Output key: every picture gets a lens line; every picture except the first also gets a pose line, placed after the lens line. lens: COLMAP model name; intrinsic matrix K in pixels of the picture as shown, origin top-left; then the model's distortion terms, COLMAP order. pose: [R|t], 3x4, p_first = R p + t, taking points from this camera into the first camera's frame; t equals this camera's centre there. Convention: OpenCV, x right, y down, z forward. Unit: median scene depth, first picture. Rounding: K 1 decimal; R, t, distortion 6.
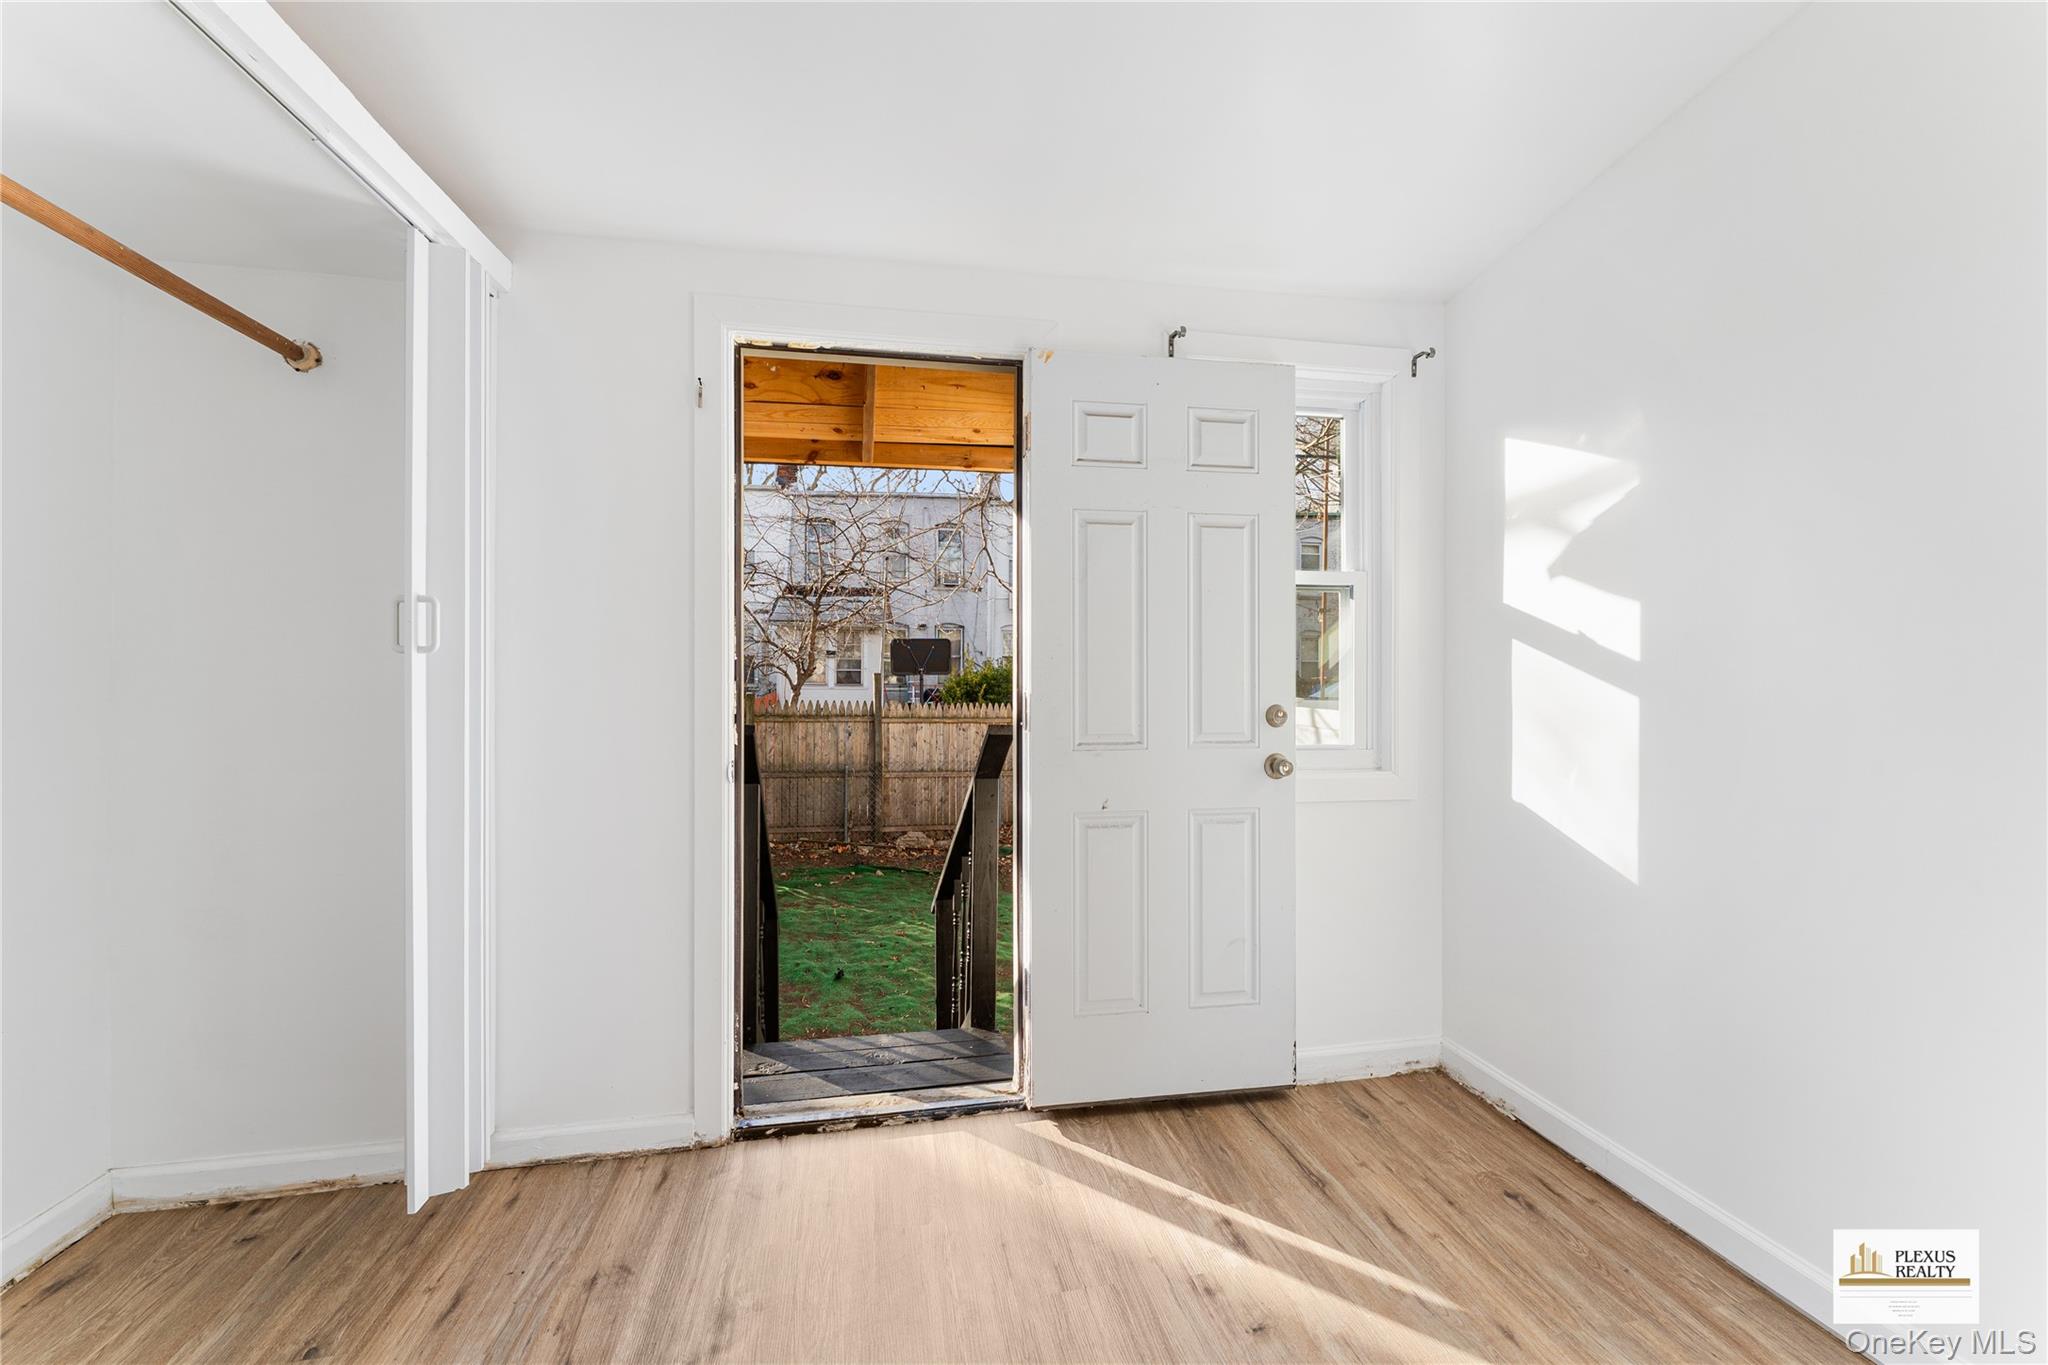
lens RADIAL K [[838.8, 0, 1037.4], [0, 838.8, 682.7], [0, 0, 1]] dist [0.000619, 0.000253]
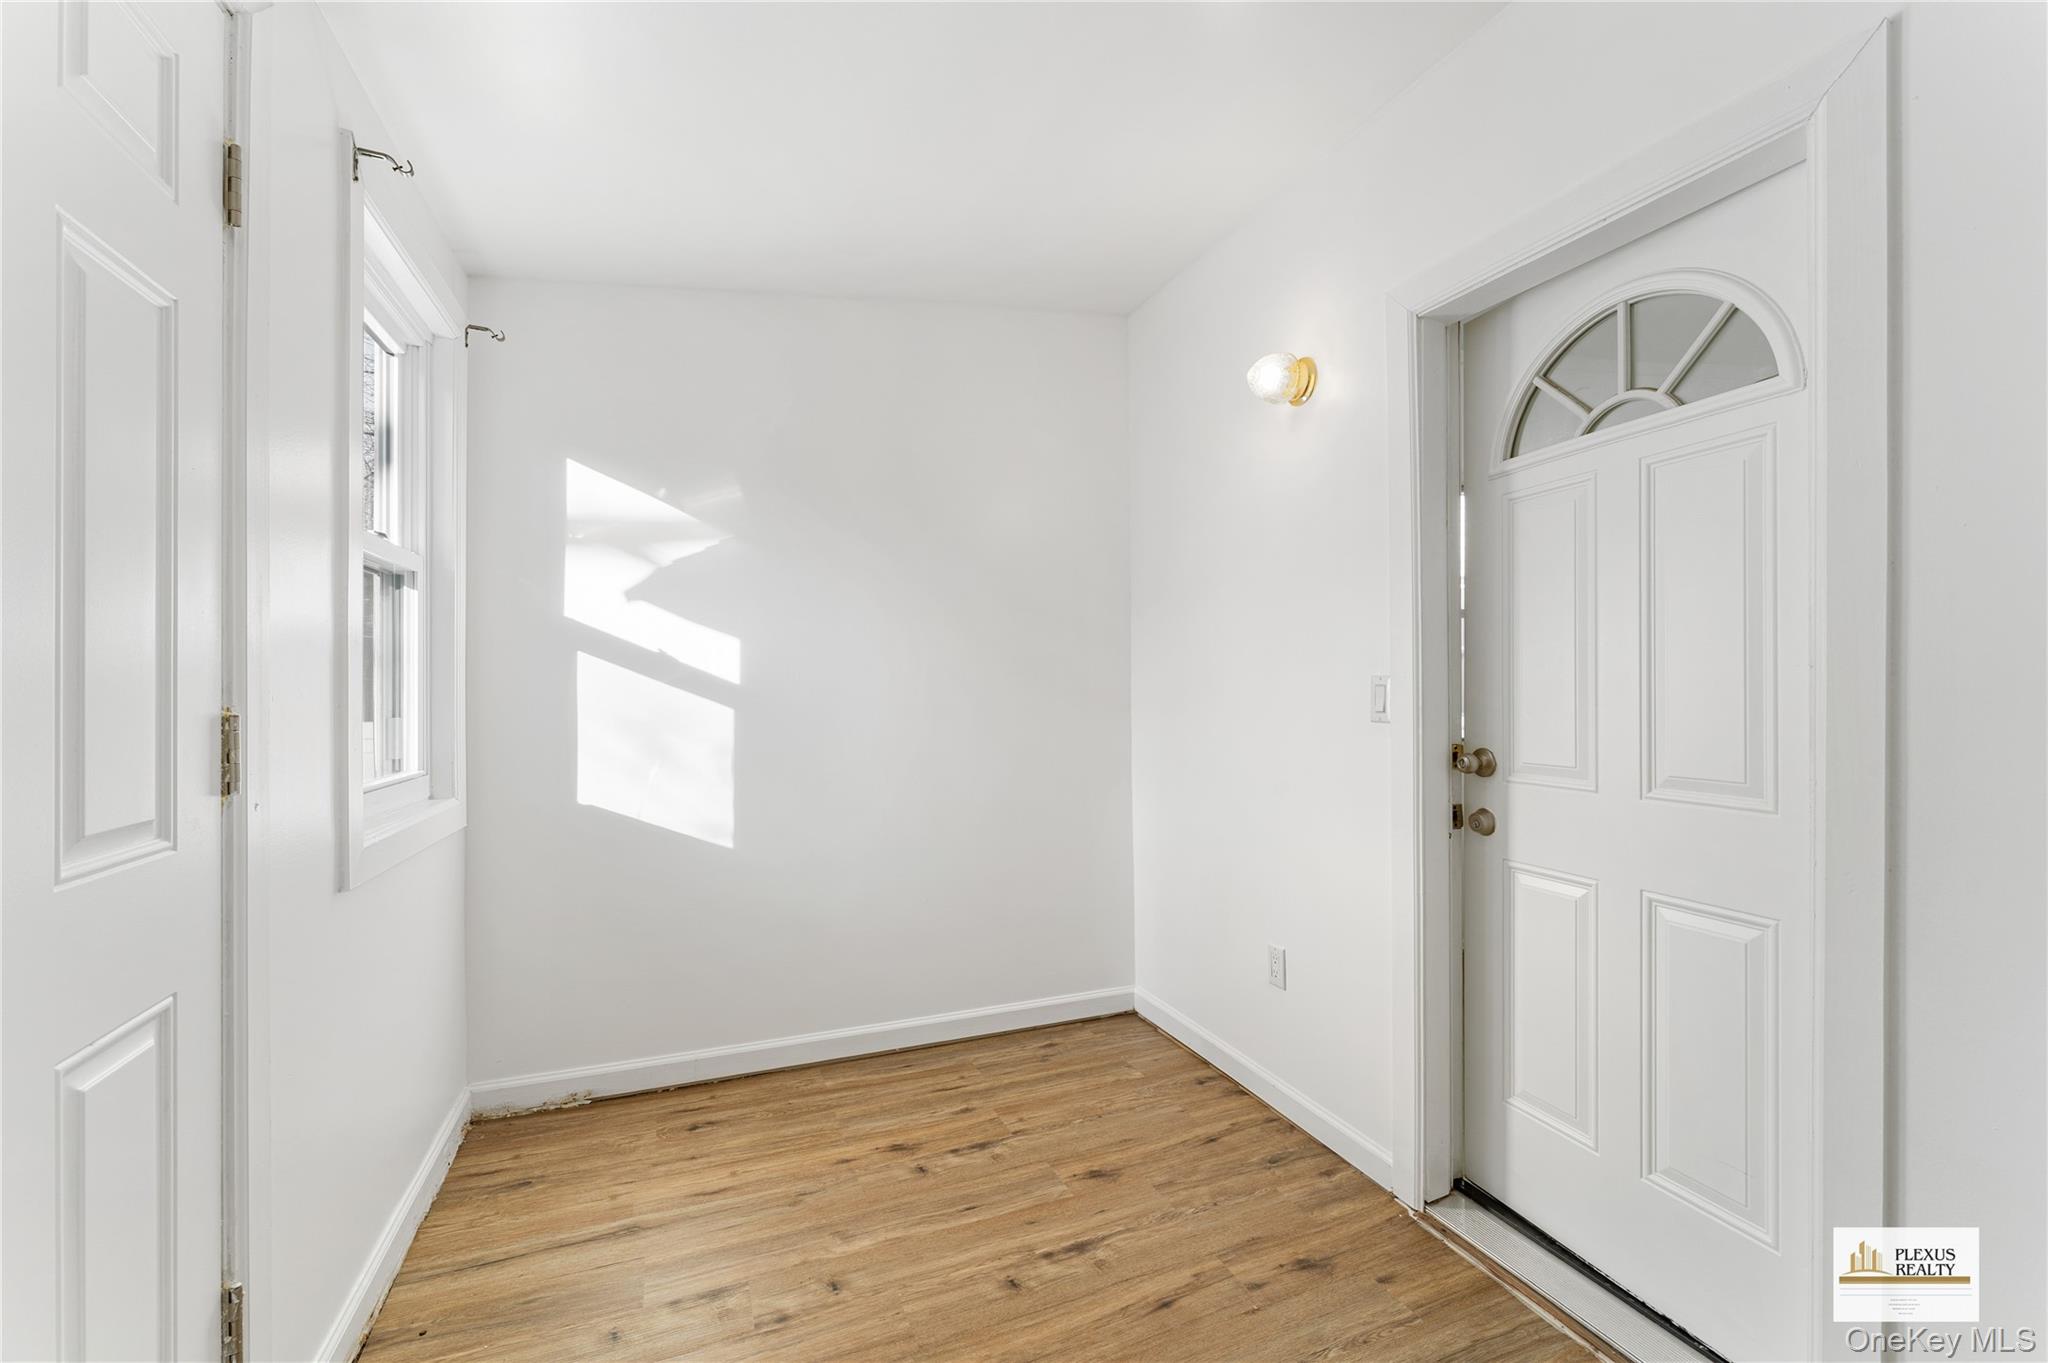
lens RADIAL K [[838.8, 0, 1037.4], [0, 838.8, 681.7], [0, 0, 1]] dist [0.000619, 0.000253]
pose [[-0.201268, 0.007457, 0.979508, -0.620408], [-0.004008, 0.999956, -0.008436, -0.007900], [-0.979528, -0.005623, -0.201229, 0.686609]]
